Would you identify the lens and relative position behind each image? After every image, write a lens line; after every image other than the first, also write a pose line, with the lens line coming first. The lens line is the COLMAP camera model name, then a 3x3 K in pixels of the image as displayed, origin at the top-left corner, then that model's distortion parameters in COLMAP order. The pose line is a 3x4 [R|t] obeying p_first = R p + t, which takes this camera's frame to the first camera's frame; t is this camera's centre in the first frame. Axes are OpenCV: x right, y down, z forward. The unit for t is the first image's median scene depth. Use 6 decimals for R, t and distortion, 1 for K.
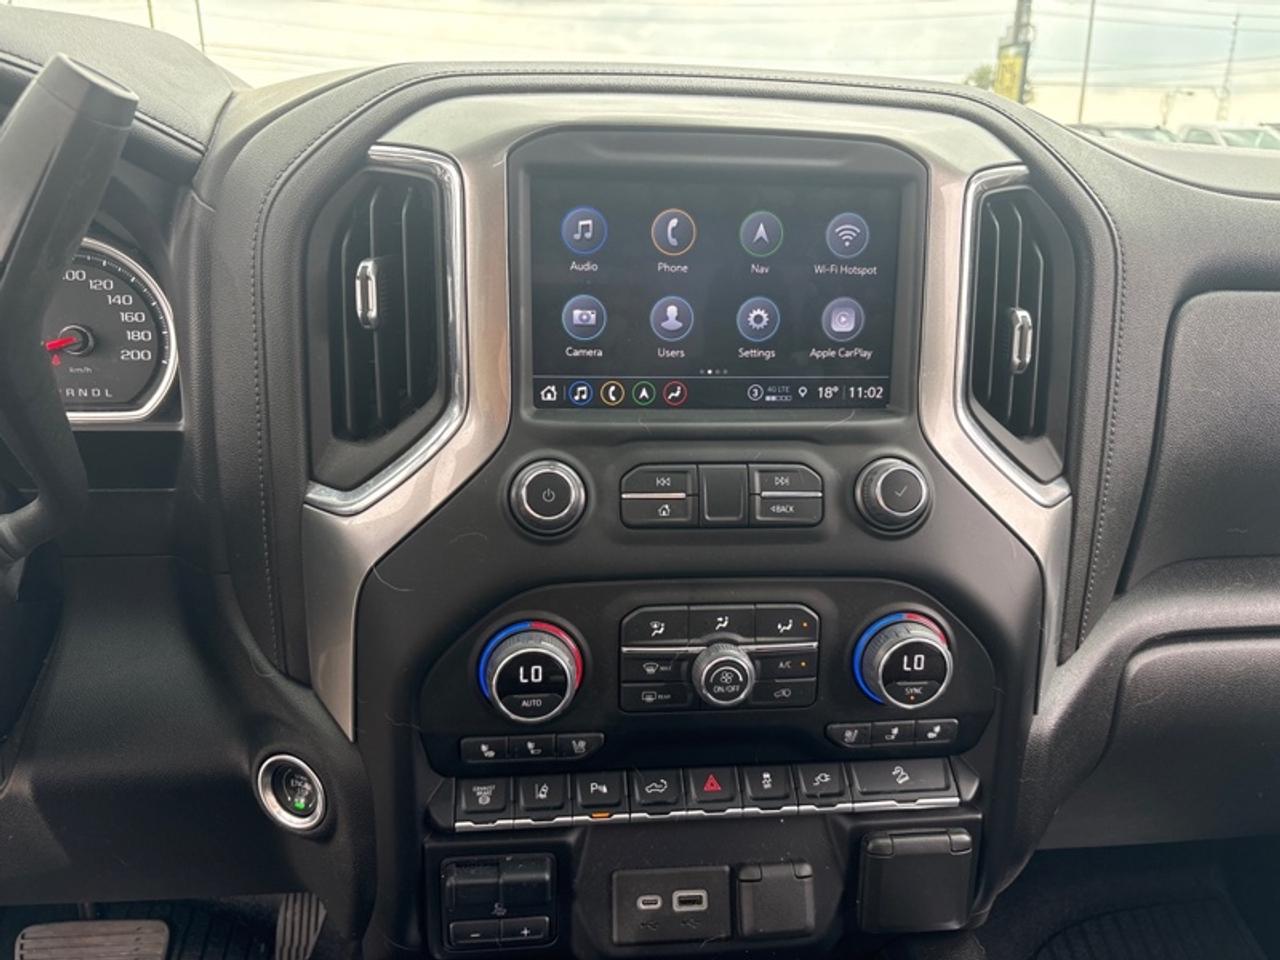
lens RADIAL K [[1010.0, 0, 640.0], [0, 1010.0, 480.0], [0, 0, 1]] dist [0.066614, -0.128308]
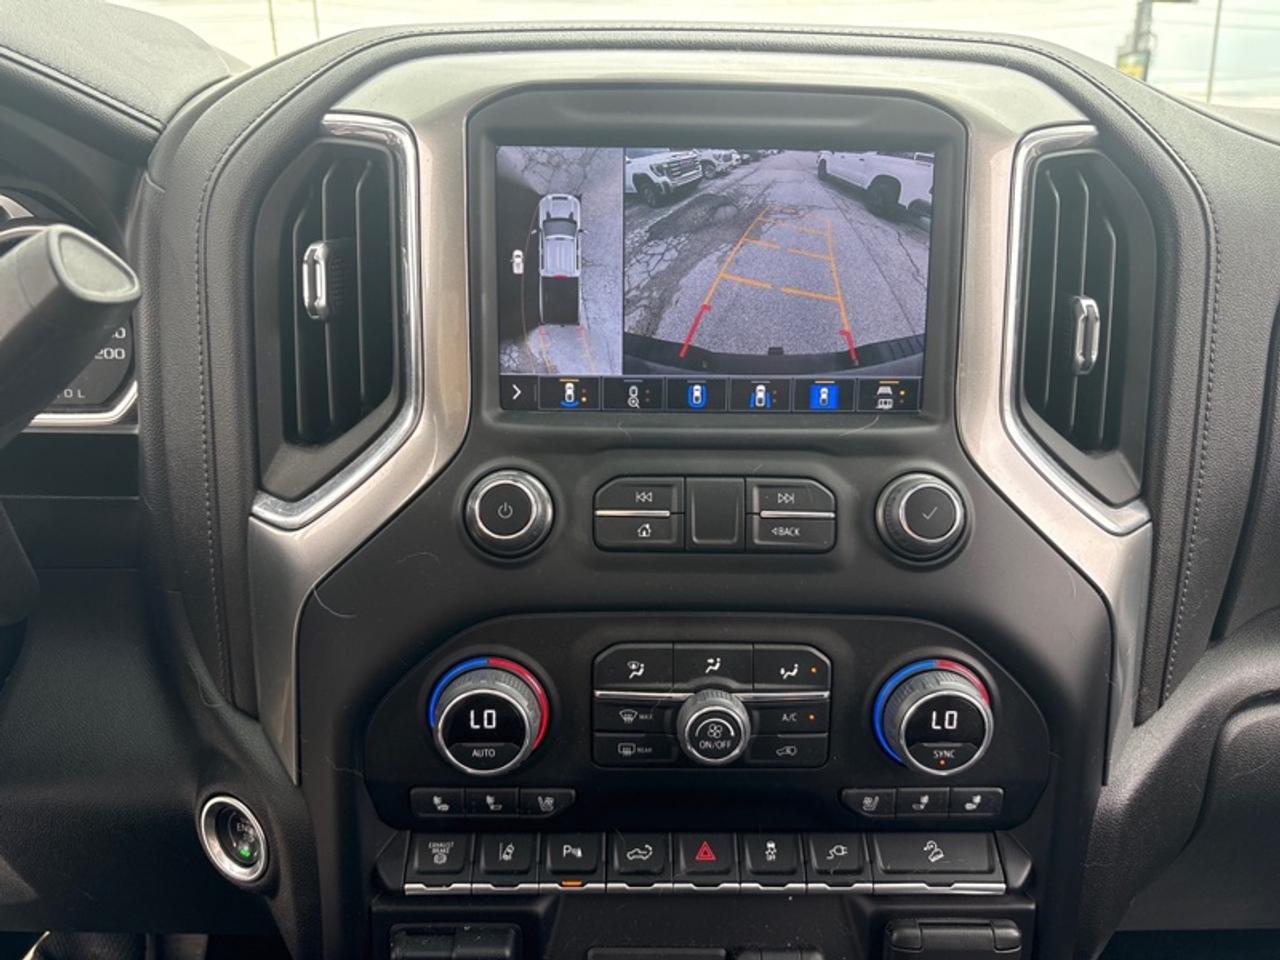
lens RADIAL K [[1007.1, 0, 640.0], [0, 1007.1, 480.0], [0, 0, 1]] dist [0.013861, 0.002769]
pose [[0.994870, 0.013762, -0.100216, 0.099035], [-0.015612, 0.999721, -0.017704, 0.002408], [0.099945, 0.019178, 0.994808, 0.148199]]
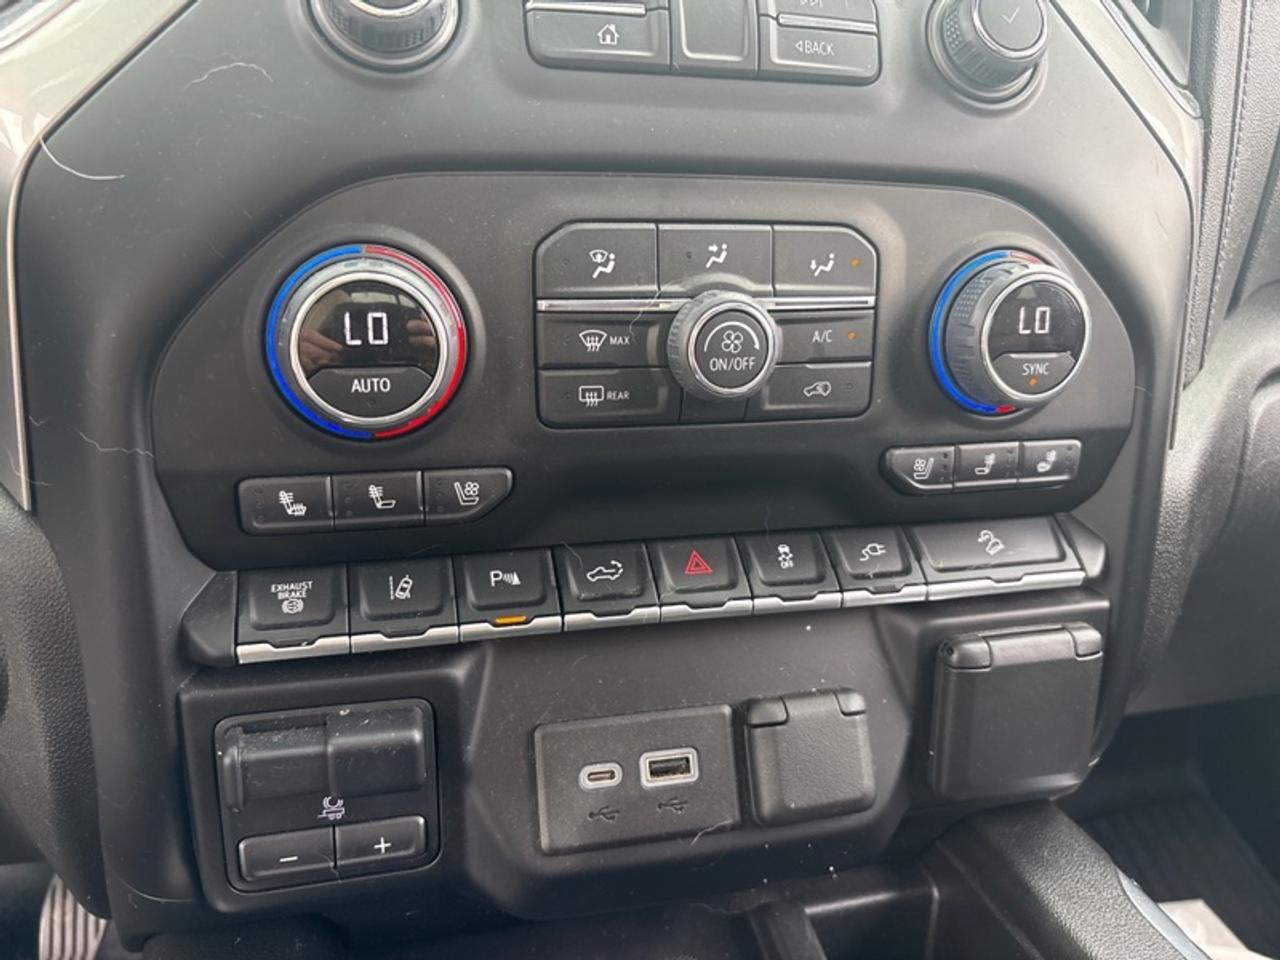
lens RADIAL K [[977.2, 0, 642.4], [0, 977.2, 476.4], [0, 0, 1]] dist [0.015781, -0.005223]
pose [[0.989626, -0.040784, 0.137759, -0.037739], [0.042935, 0.998997, -0.012684, 0.259142], [-0.137103, 0.018468, 0.990385, 0.453147]]
